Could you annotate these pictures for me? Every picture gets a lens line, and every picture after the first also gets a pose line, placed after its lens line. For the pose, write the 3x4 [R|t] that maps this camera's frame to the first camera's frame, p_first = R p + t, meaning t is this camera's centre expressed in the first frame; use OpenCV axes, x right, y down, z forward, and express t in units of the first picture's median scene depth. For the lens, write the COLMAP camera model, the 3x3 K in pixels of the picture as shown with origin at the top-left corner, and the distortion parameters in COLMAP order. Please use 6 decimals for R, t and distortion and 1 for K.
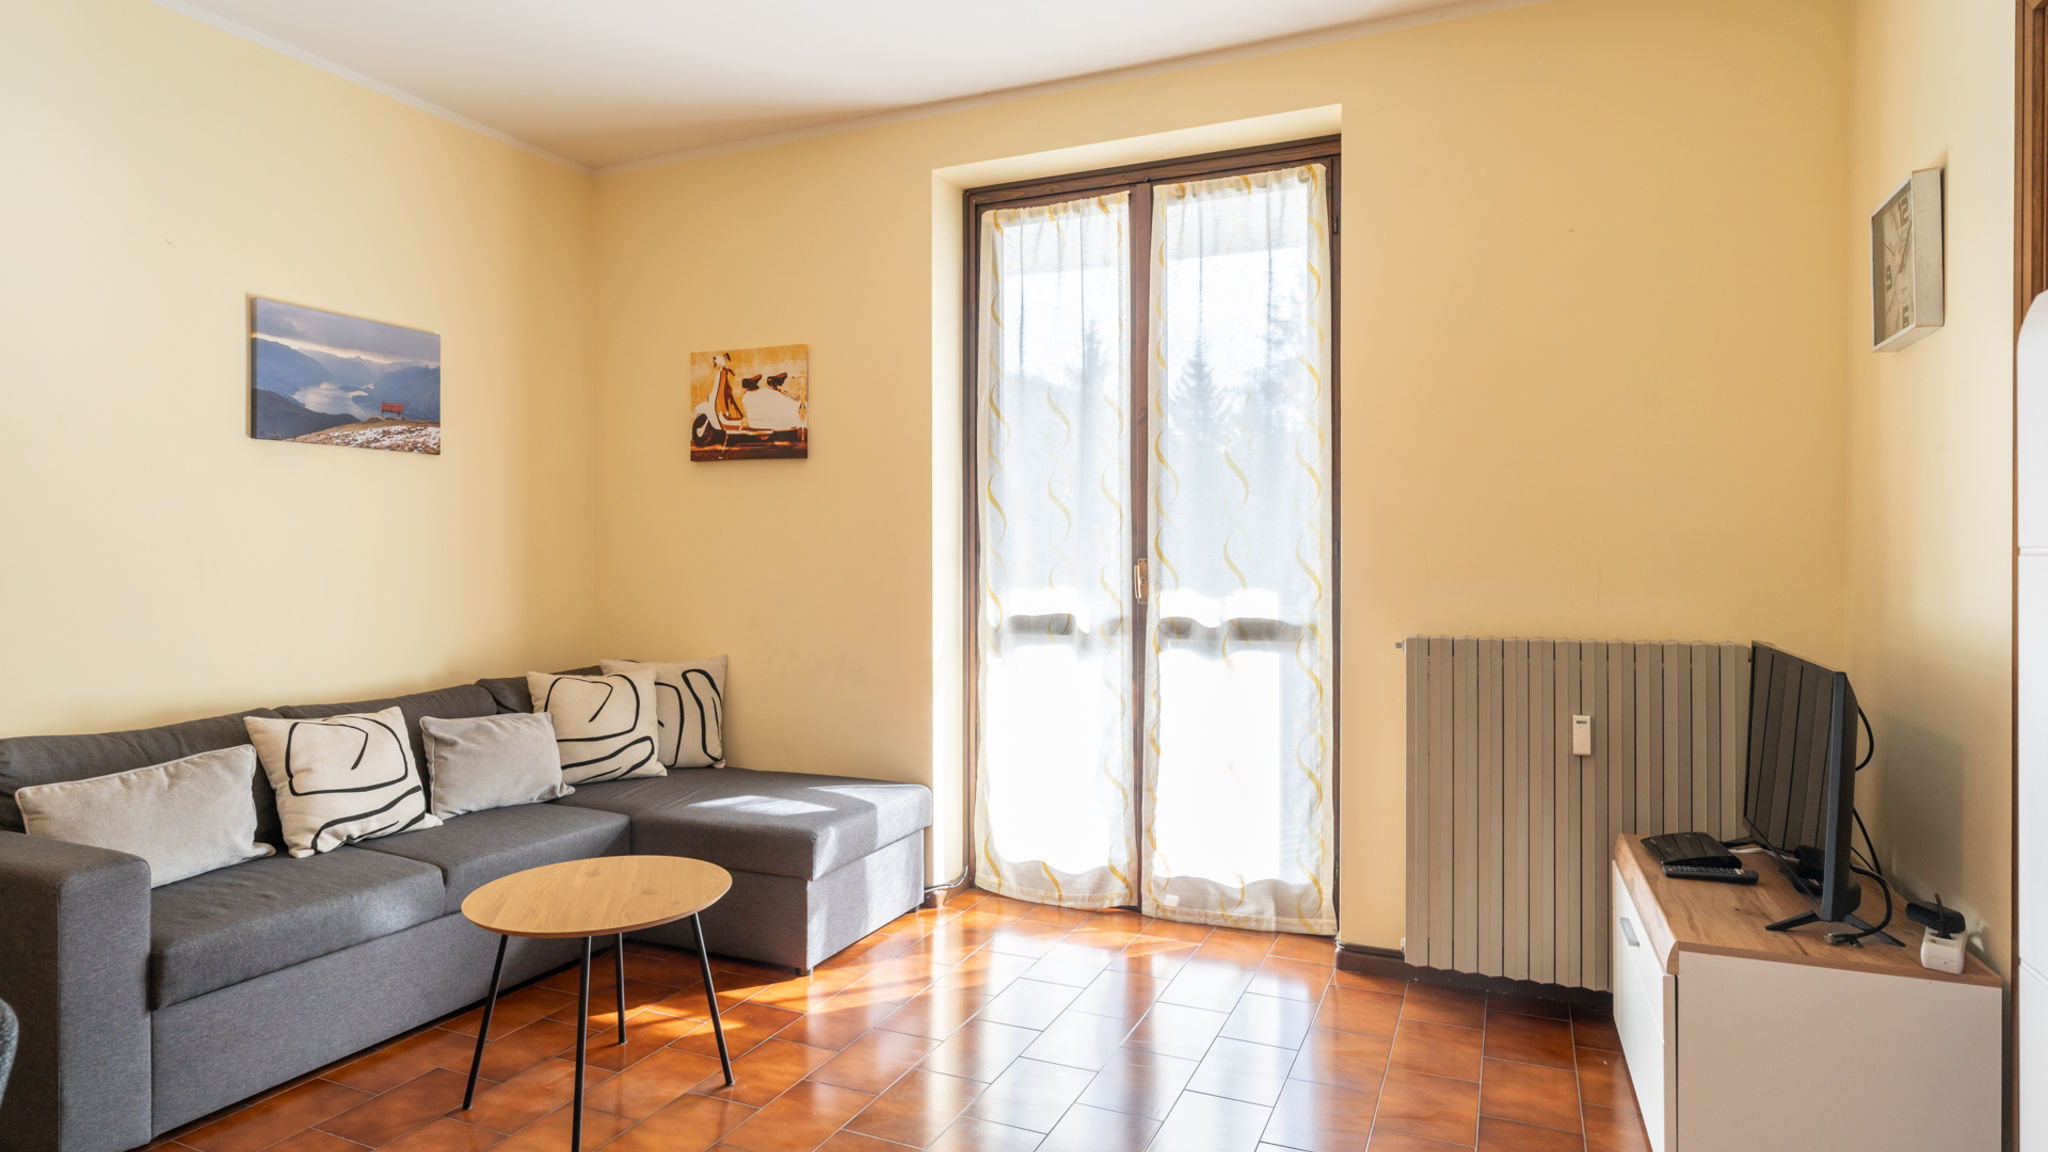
lens RADIAL K [[1140.5, 0, 1027.1], [0, 1140.5, 560.0], [0, 0, 1]] dist [-0.001298, -0.000019]
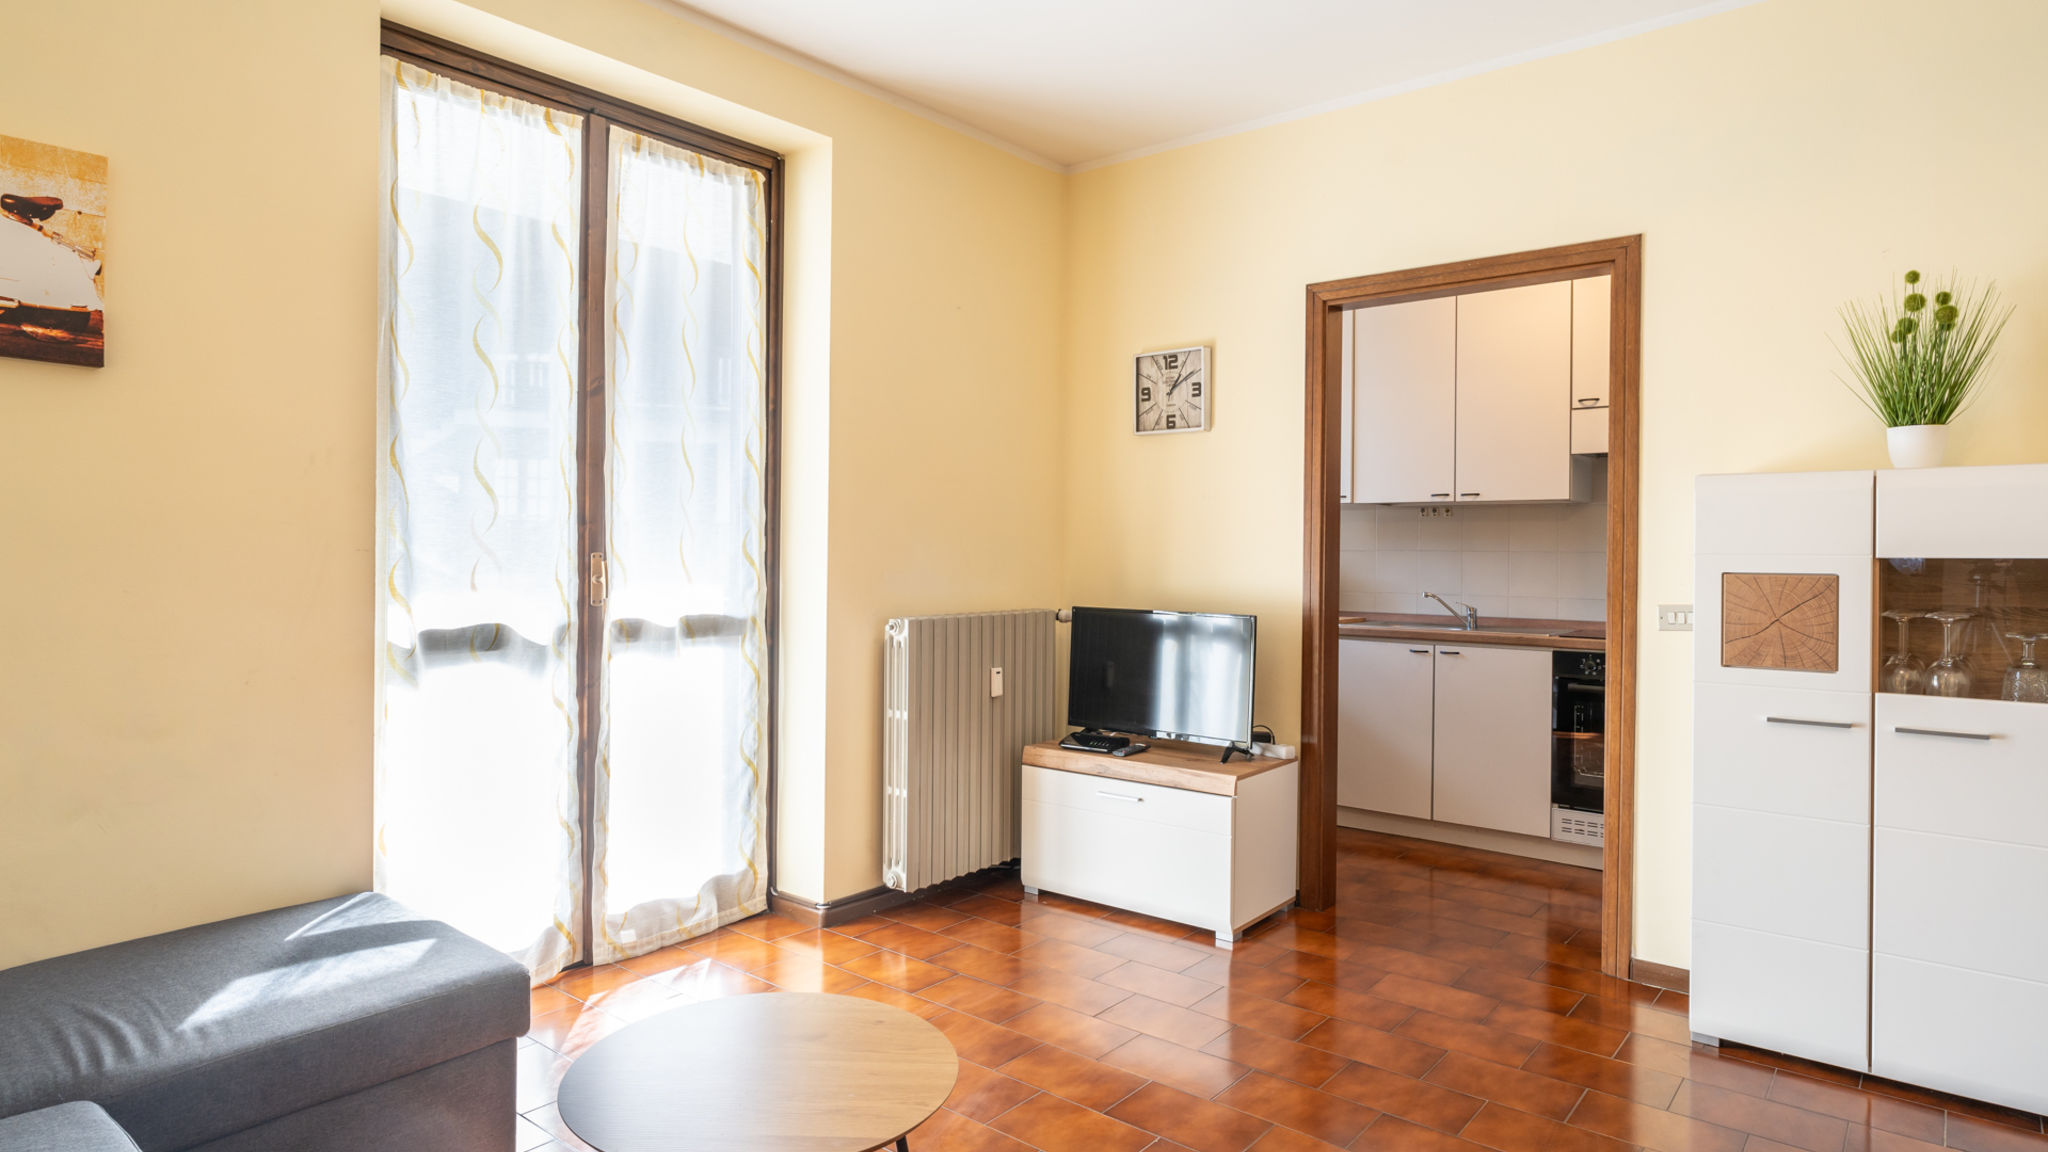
lens RADIAL K [[1140.5, 0, 1027.1], [0, 1140.5, 560.0], [0, 0, 1]] dist [-0.001298, -0.000019]
pose [[0.267220, -0.006150, 0.963616, -0.652193], [-0.004051, 0.999964, 0.007506, -0.003612], [-0.963627, -0.005909, 0.267185, 0.465739]]
